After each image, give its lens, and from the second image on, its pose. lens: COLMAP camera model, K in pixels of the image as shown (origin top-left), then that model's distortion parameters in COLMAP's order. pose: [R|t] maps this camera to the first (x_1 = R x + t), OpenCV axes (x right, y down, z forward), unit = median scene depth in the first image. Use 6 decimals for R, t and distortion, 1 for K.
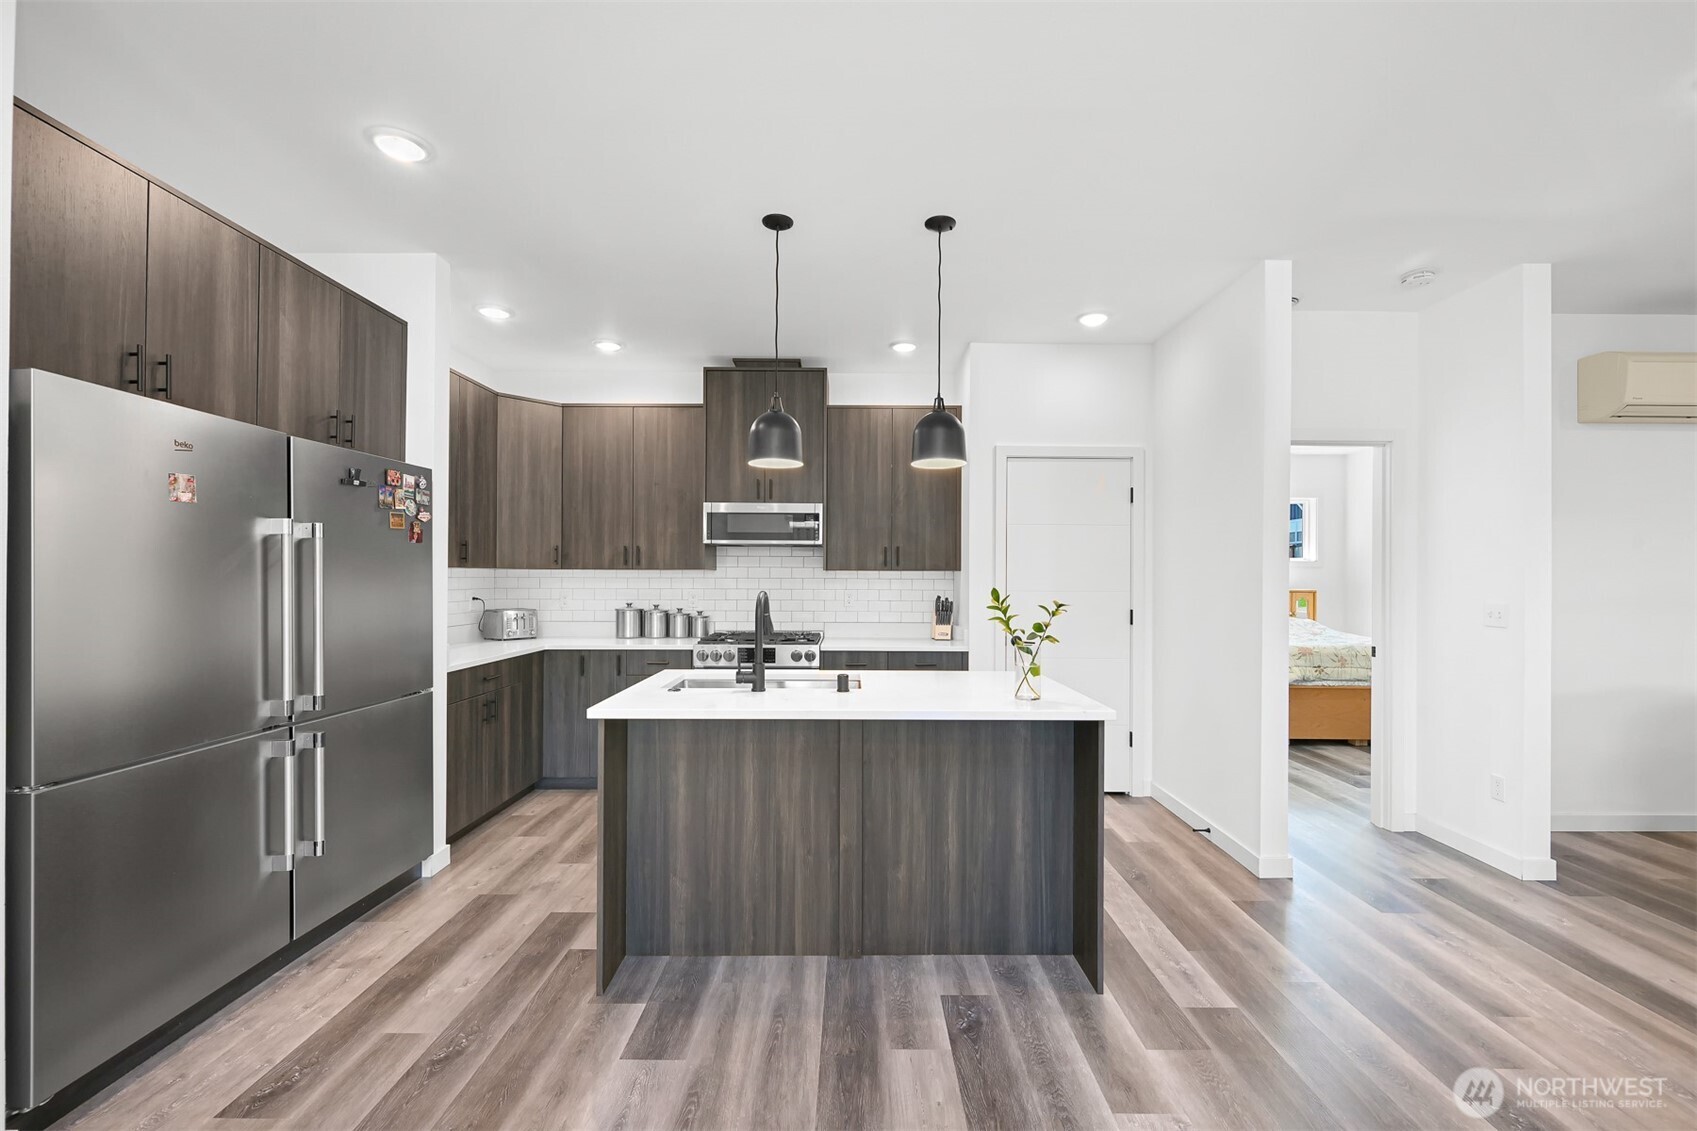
lens RADIAL K [[705.0, 0, 853.4], [0, 705.0, 570.1], [0, 0, 1]] dist [0.000205, 0.000055]
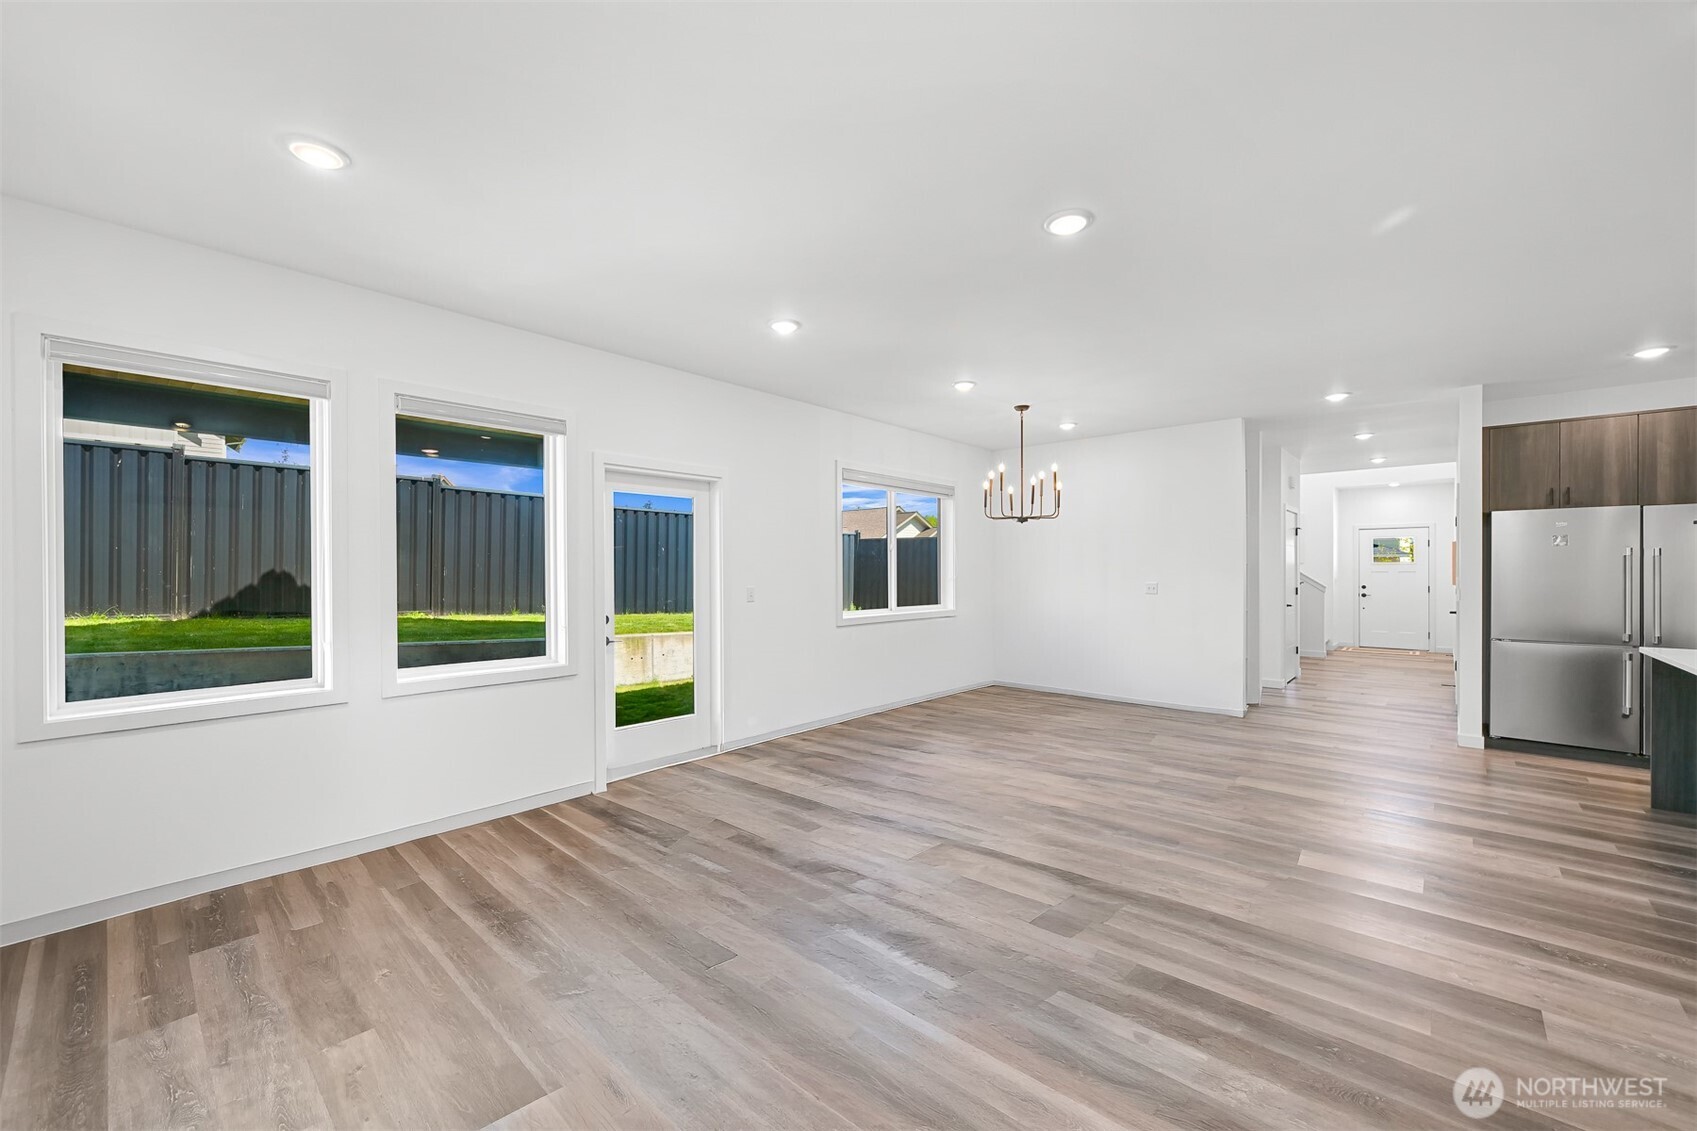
lens RADIAL K [[670.5, 0, 846.1], [0, 670.5, 569.6], [0, 0, 1]] dist [0.001289, 0.000395]
pose [[-0.669705, -0.003679, -0.742619, 1.527570], [0.003732, 0.999958, -0.008319, -0.000916], [0.742618, -0.008343, -0.669663, 0.416524]]
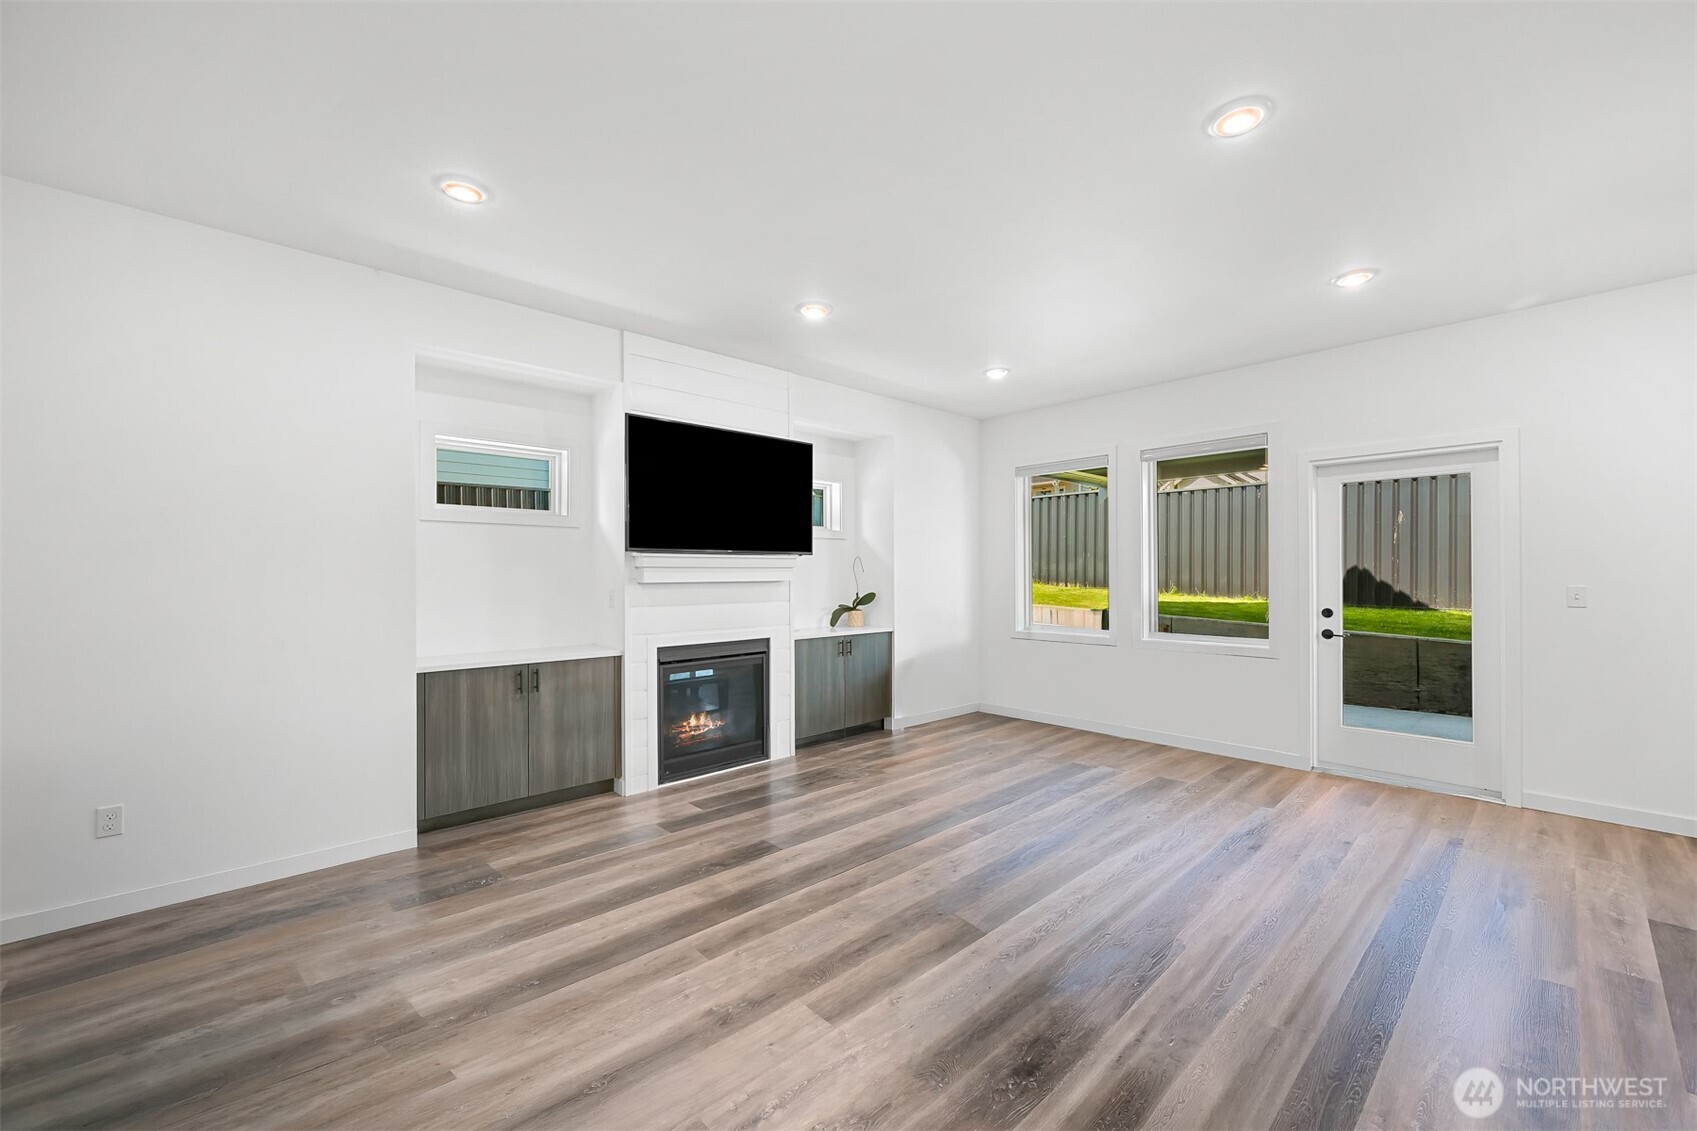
lens RADIAL K [[670.5, 0, 859.5], [0, 670.5, 567.6], [0, 0, 1]] dist [0.001289, 0.000395]
pose [[-0.679887, 0.004649, 0.733302, 0.522716], [-0.005556, 0.999919, -0.011490, 0.018843], [-0.733296, -0.011886, -0.679806, 0.768858]]
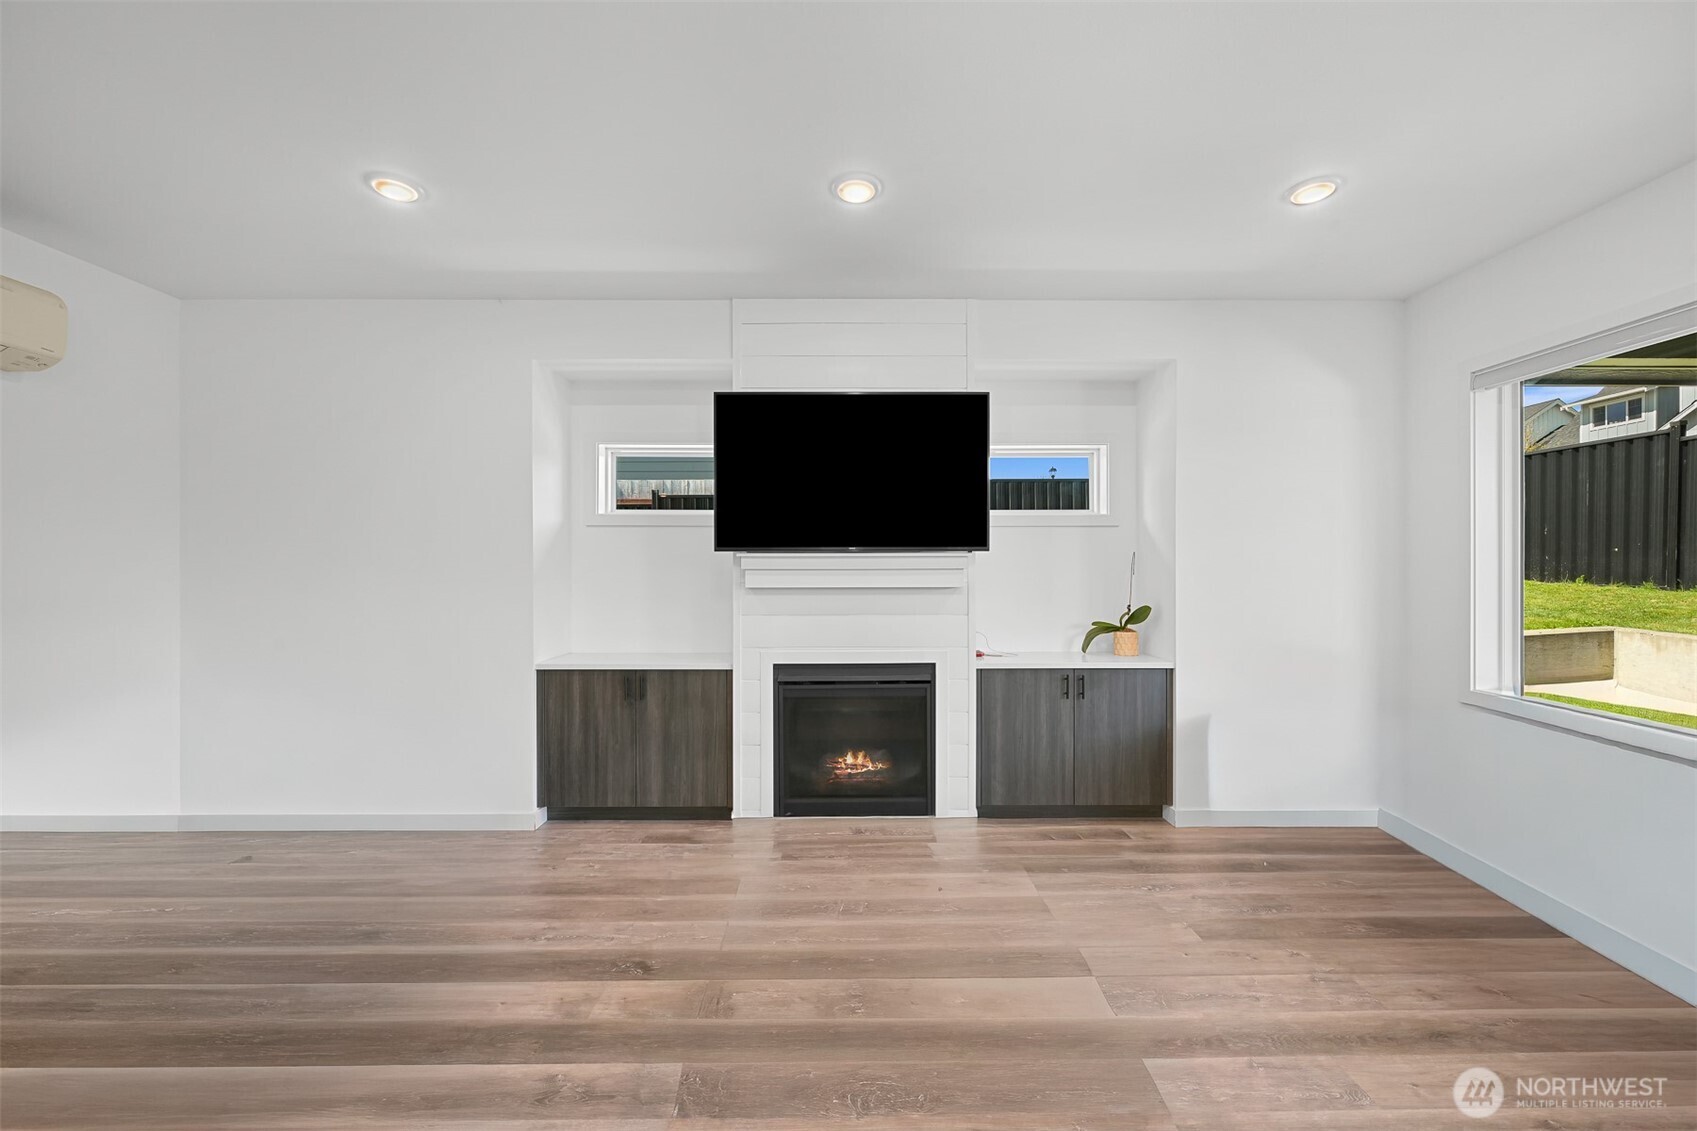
lens RADIAL K [[670.5, 0, 854.1], [0, 670.5, 569.4], [0, 0, 1]] dist [0.001289, 0.000395]
pose [[-0.003959, -0.004339, 0.999983, 0.634517], [-0.006753, 0.999968, 0.004312, 0.000872], [-0.999969, -0.006736, -0.003988, 0.087993]]
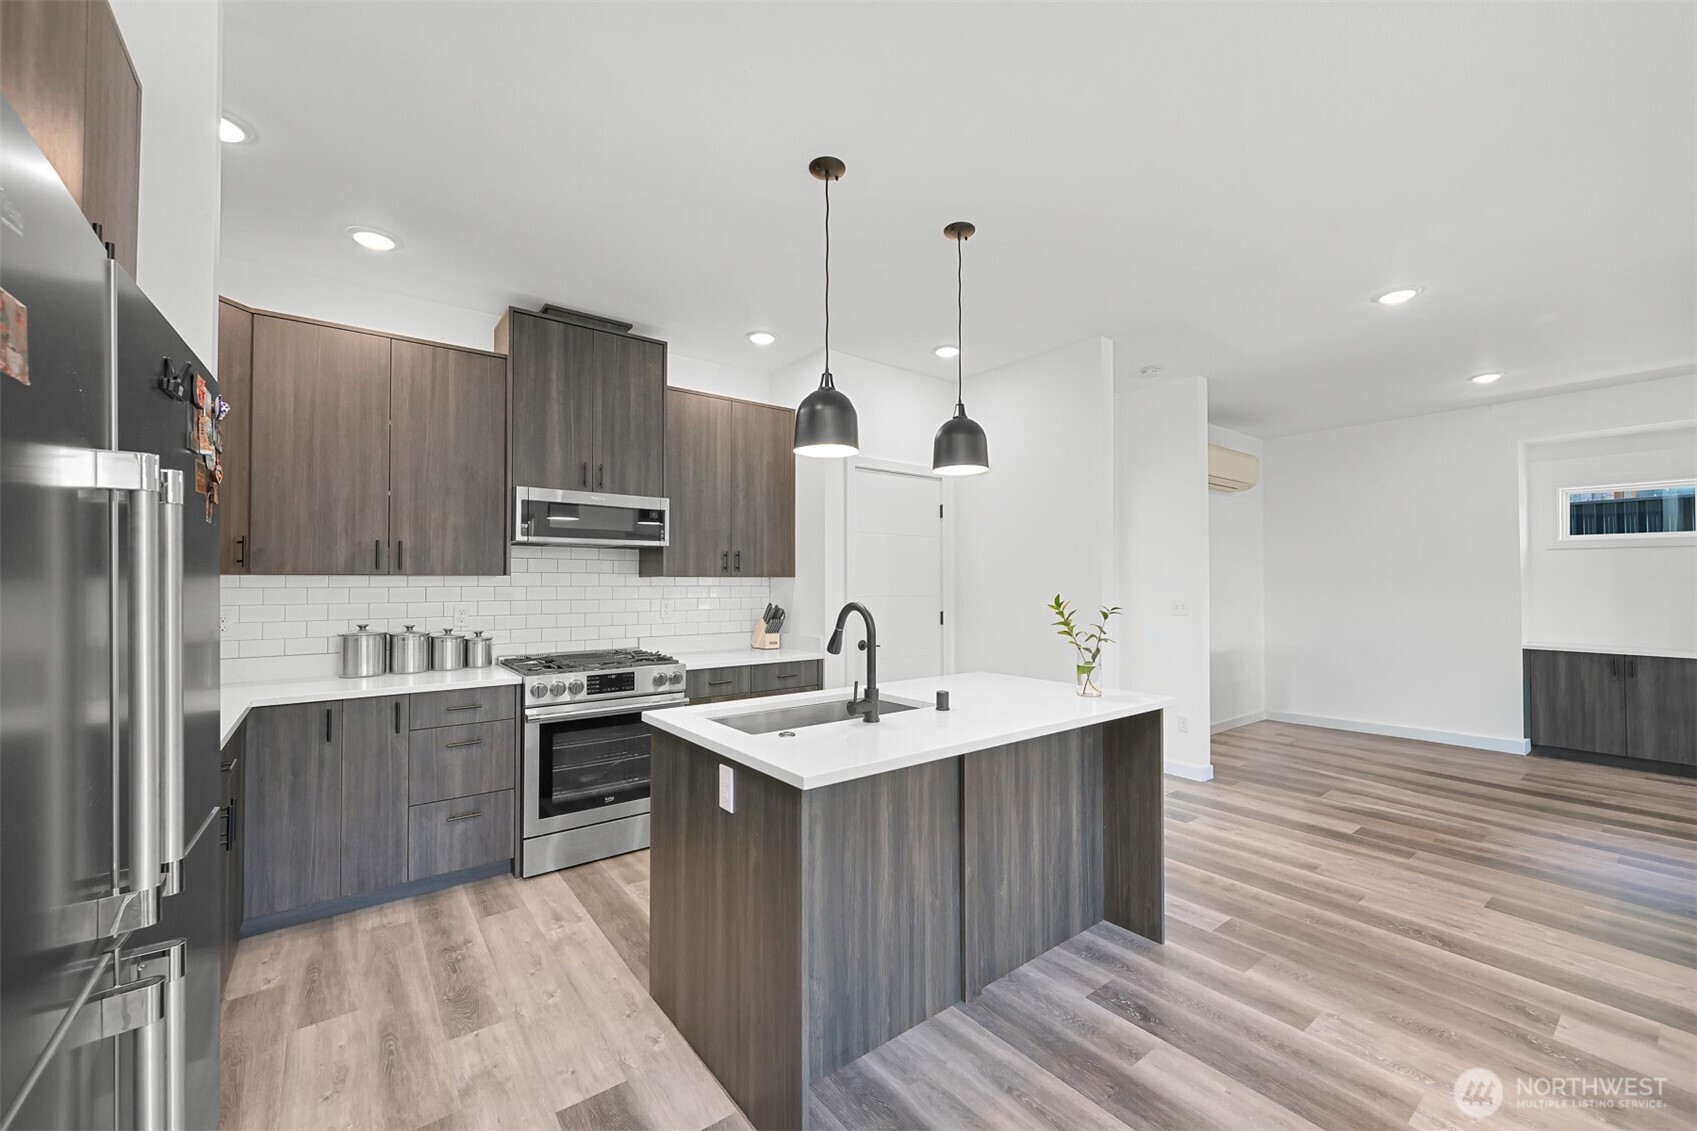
lens RADIAL K [[670.5, 0, 854.6], [0, 670.5, 572.0], [0, 0, 1]] dist [0.001289, 0.000395]
pose [[0.791587, 0.005418, 0.611032, -0.488345], [-0.002078, 0.999979, -0.006175, -0.001039], [-0.611053, 0.003618, 0.791582, 0.291869]]
